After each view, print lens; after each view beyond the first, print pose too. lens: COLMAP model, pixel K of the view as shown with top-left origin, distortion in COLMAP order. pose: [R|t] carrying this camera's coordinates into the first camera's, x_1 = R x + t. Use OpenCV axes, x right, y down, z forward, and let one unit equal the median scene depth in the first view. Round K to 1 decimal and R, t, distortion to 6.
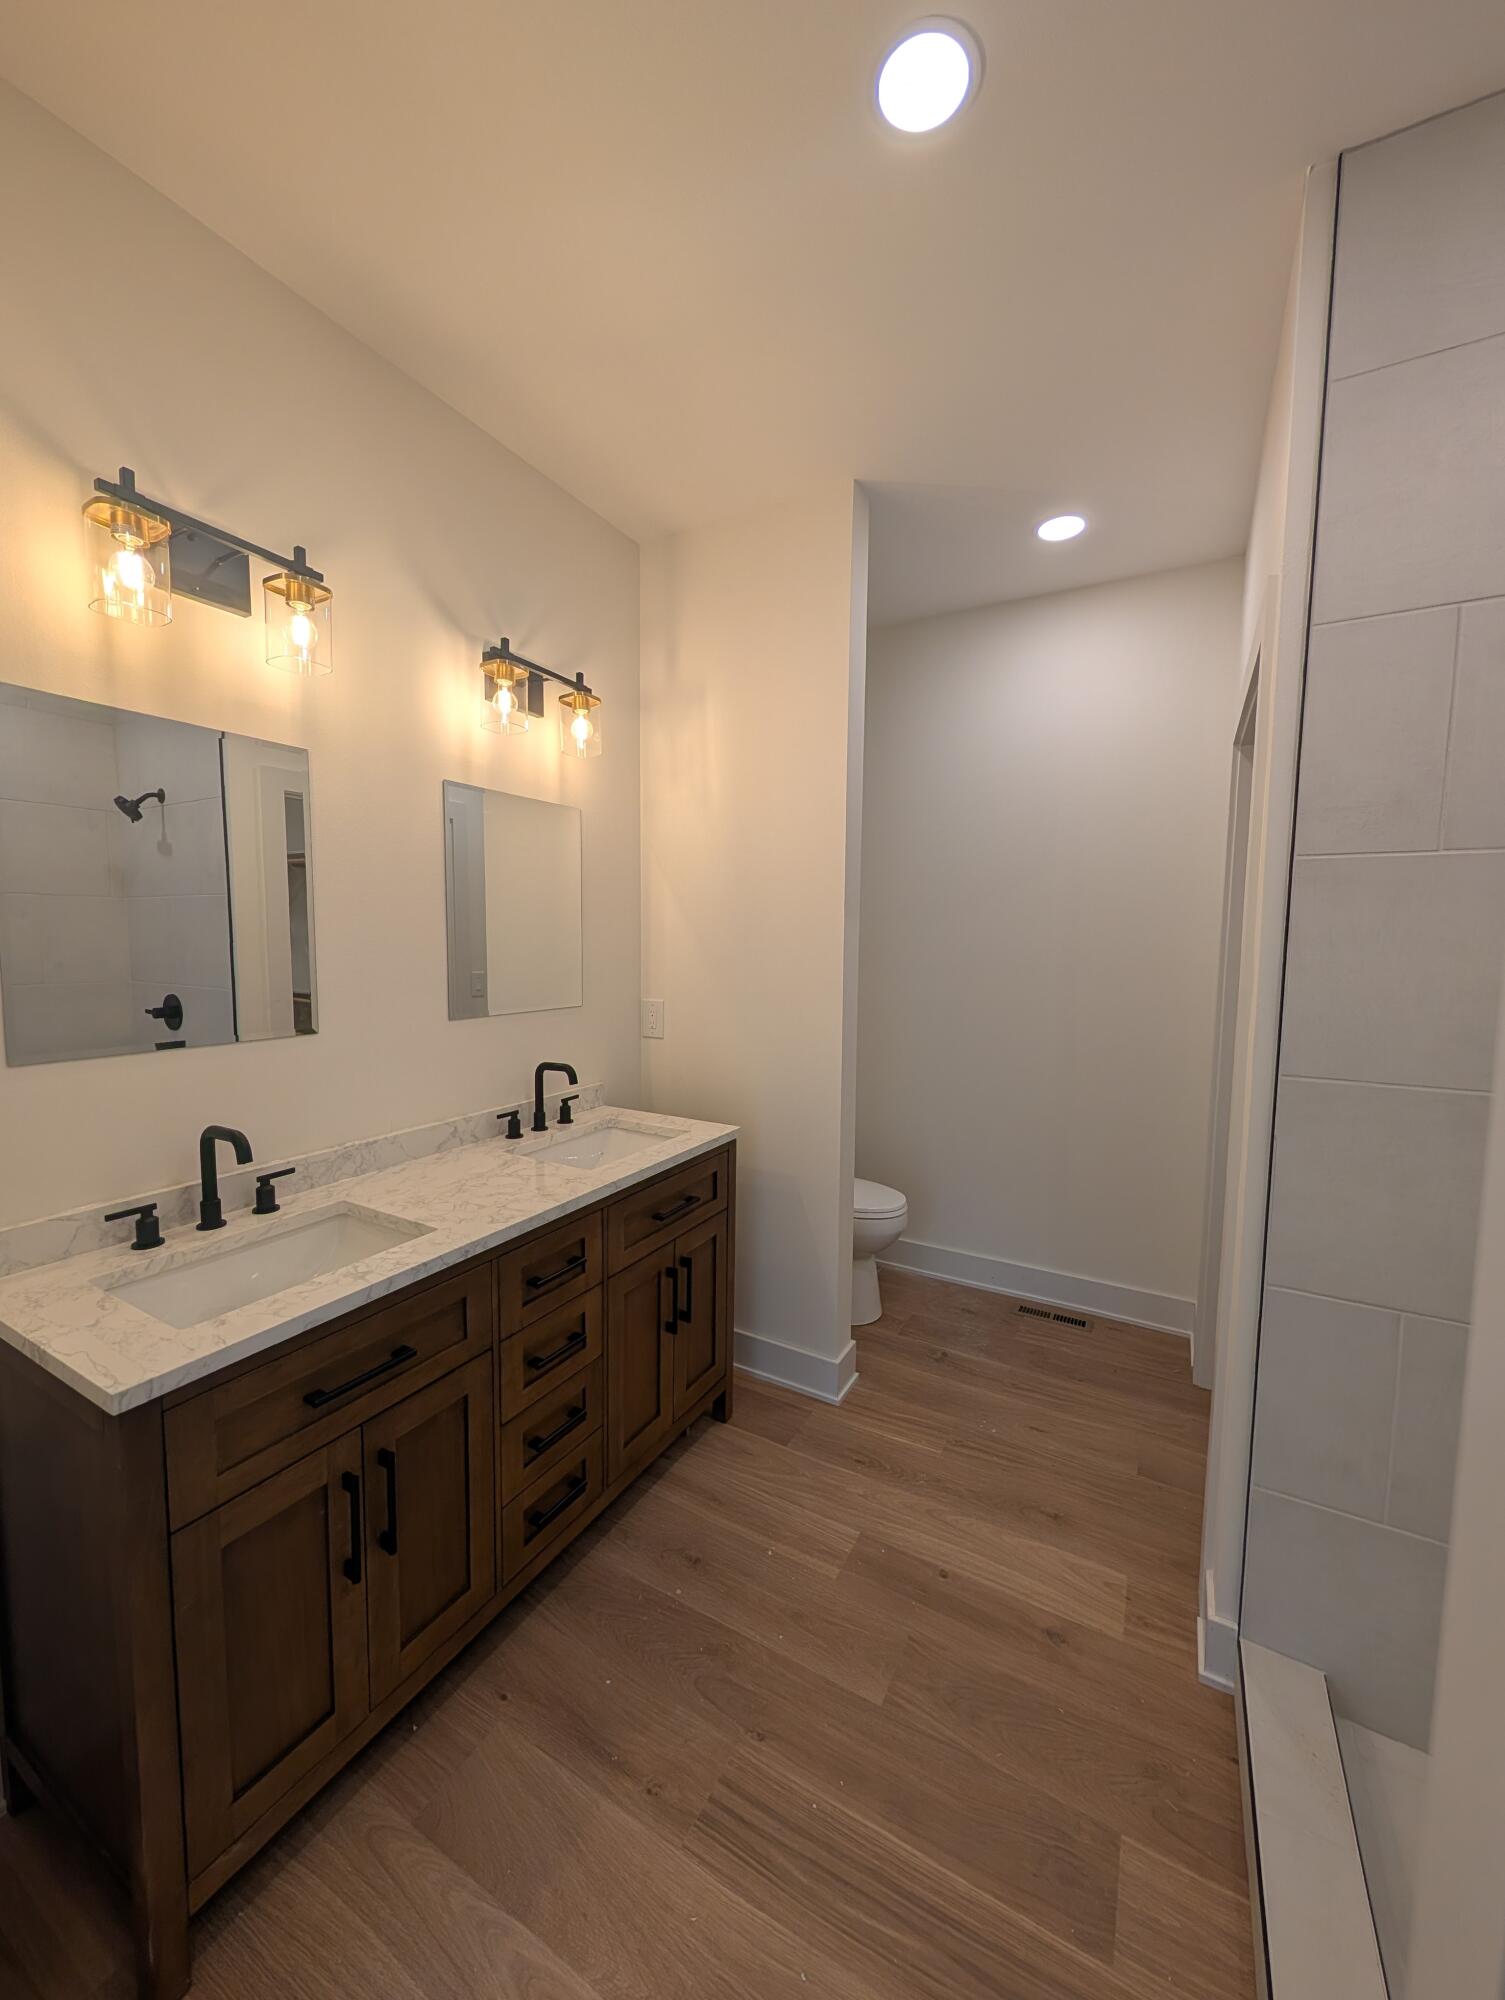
lens RADIAL K [[761.6, 0, 742.2], [0, 761.6, 999.0], [0, 0, 1]] dist [-0.000927, 0.000173]
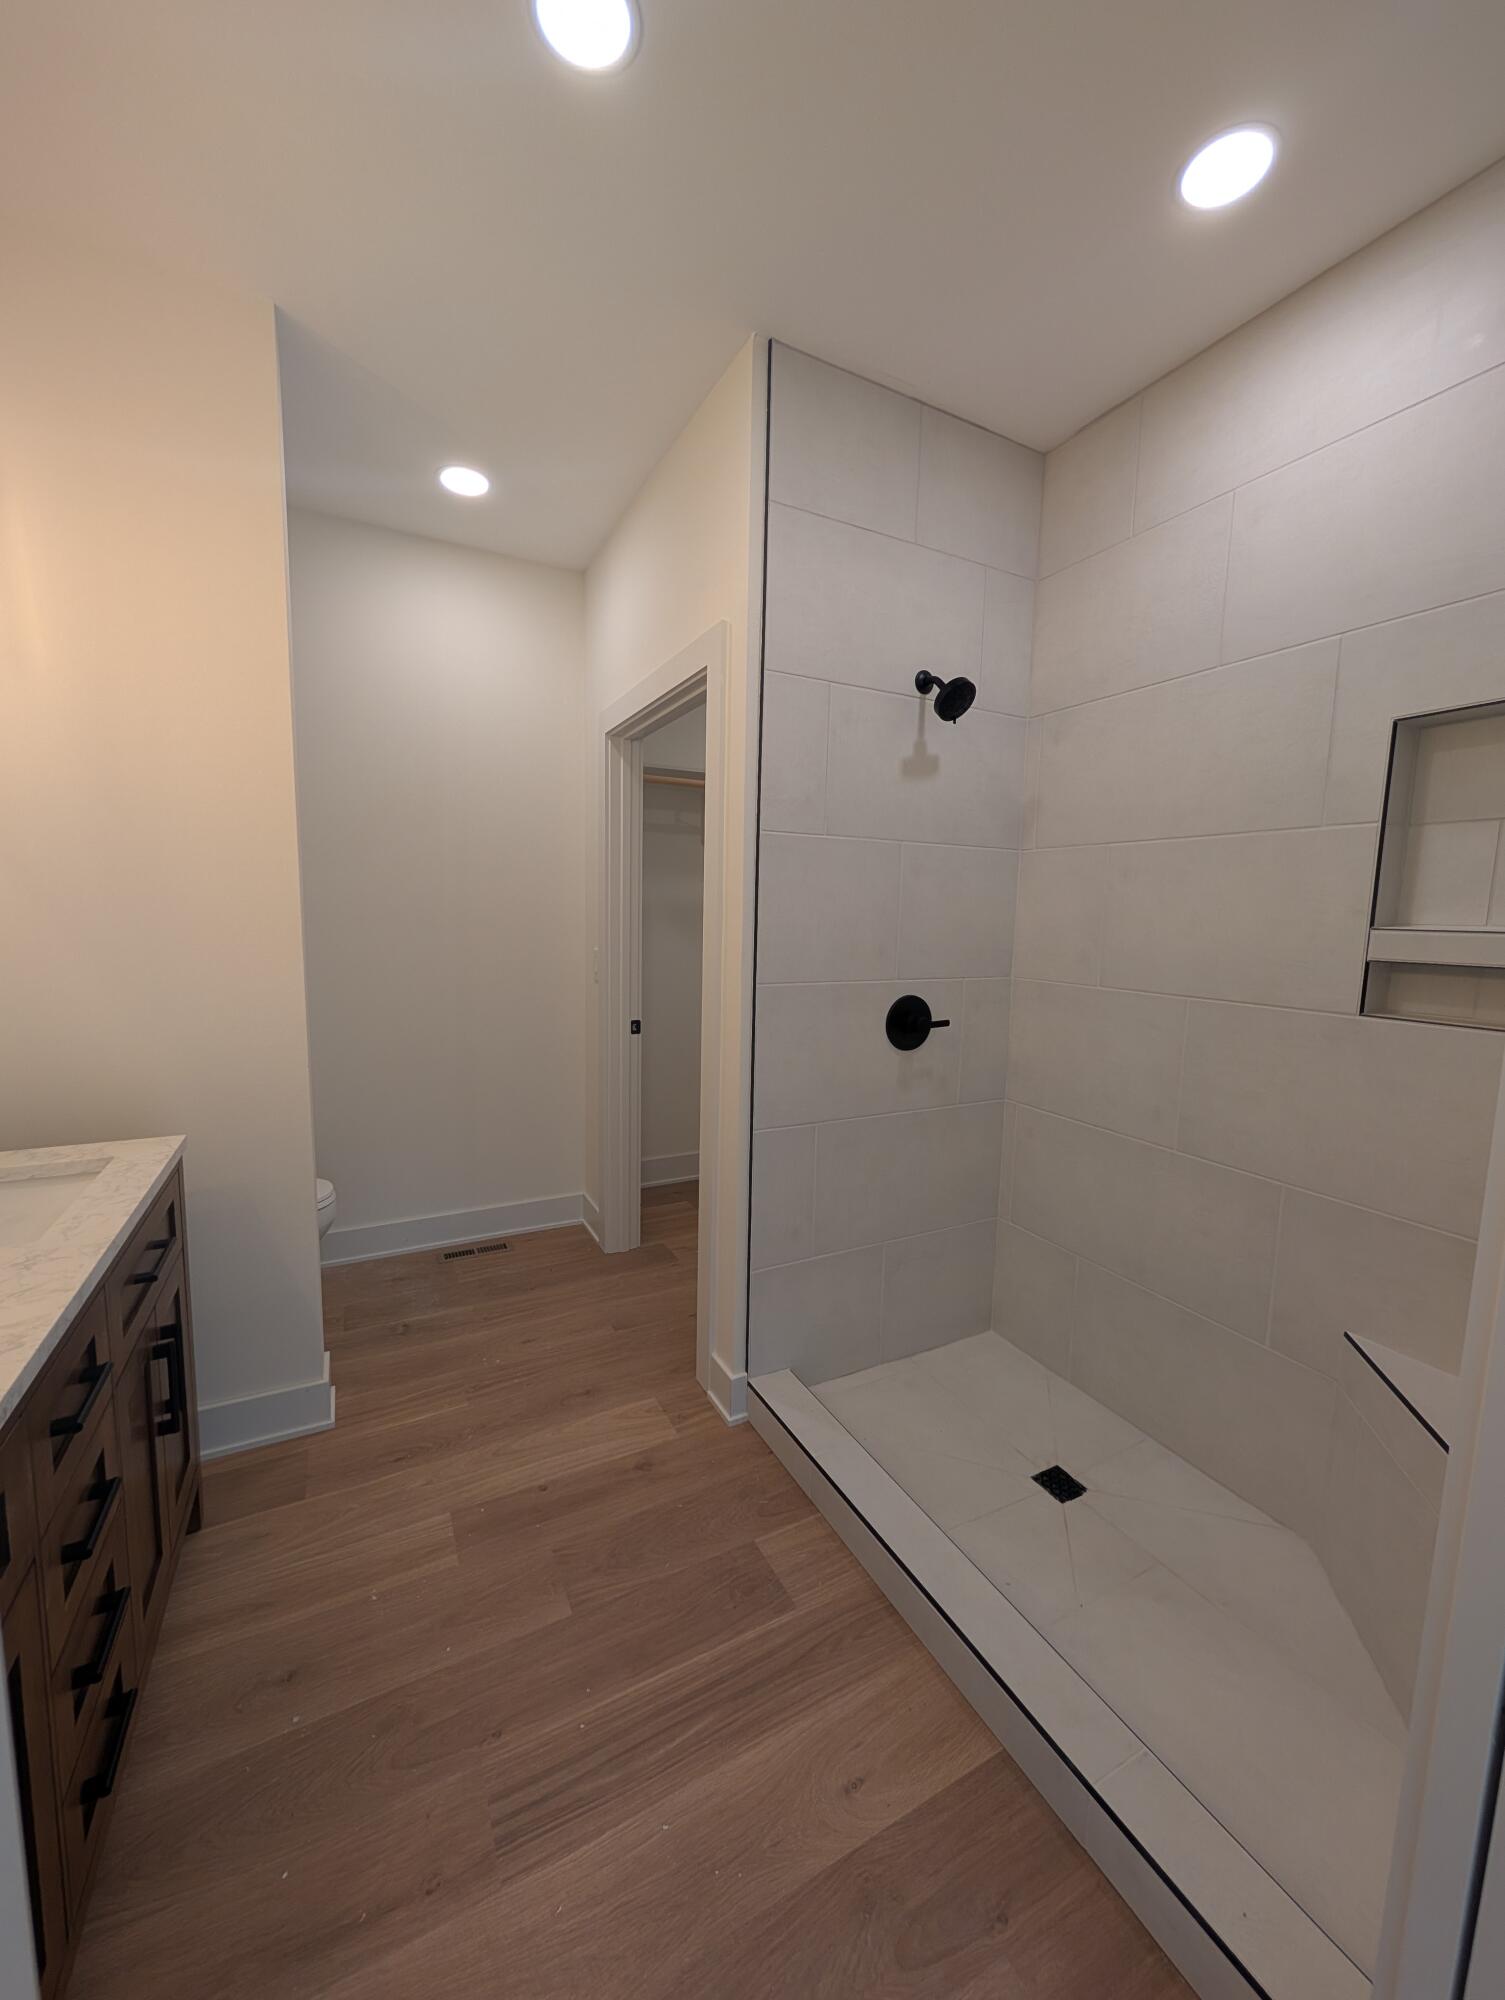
lens RADIAL K [[761.6, 0, 749.7], [0, 761.6, 999.4], [0, 0, 1]] dist [-0.000927, 0.000173]
pose [[0.540143, -0.095741, 0.836110, -0.442052], [0.053227, 0.995405, 0.079596, 0.010908], [-0.839889, 0.001511, 0.542757, 0.202012]]
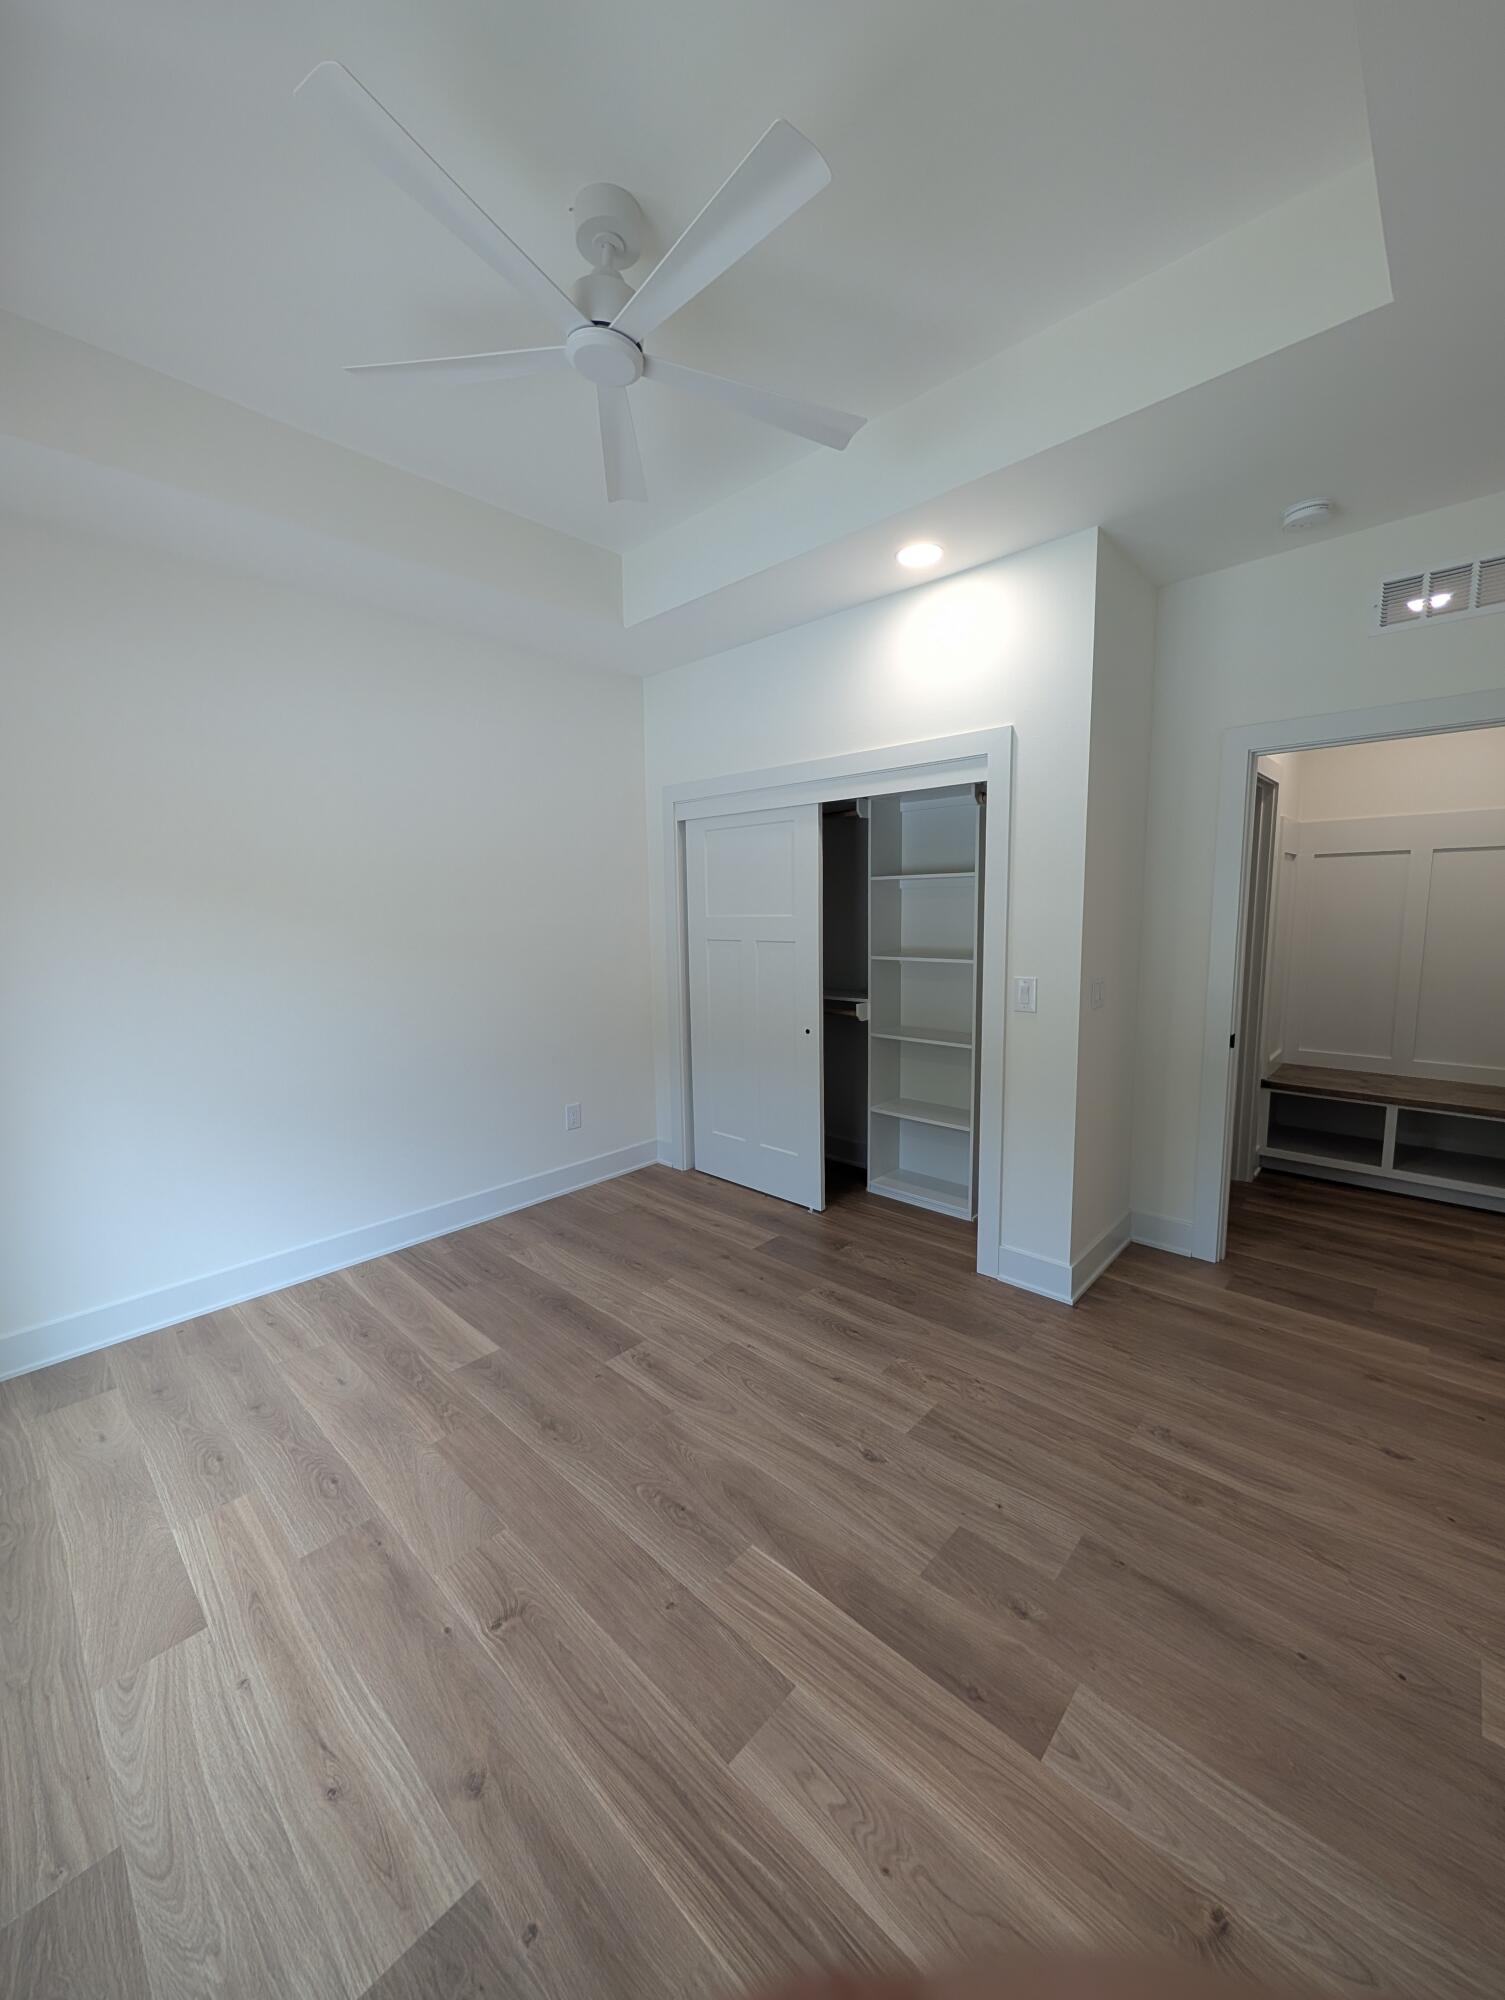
lens RADIAL K [[761.6, 0, 760.1], [0, 761.6, 1004.0], [0, 0, 1]] dist [-0.000927, 0.000173]
pose [[-0.972157, -0.023514, 0.233149, -0.039760], [0.027689, 0.976456, 0.213934, -0.136906], [-0.232690, 0.214433, -0.948617, 1.248755]]
